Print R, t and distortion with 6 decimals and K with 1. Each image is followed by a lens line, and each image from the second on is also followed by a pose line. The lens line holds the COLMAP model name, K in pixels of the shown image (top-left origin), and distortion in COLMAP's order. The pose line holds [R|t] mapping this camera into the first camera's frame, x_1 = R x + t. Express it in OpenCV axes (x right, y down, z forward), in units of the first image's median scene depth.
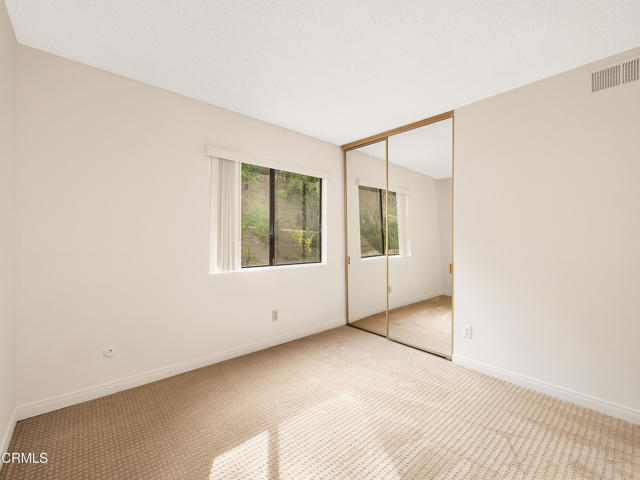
lens RADIAL K [[276.6, 0, 319.7], [0, 276.6, 237.8], [0, 0, 1]] dist [-0.002221, 0.000250]
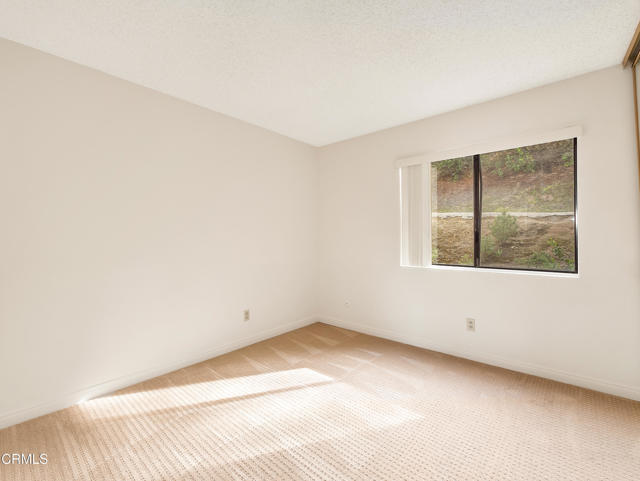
lens RADIAL K [[276.6, 0, 319.7], [0, 276.6, 238.3], [0, 0, 1]] dist [-0.002221, 0.000250]
pose [[0.158620, -0.007233, -0.987313, 0.629283], [0.000989, 0.999974, -0.007166, 0.017069], [0.987339, 0.000160, 0.158623, 0.402128]]
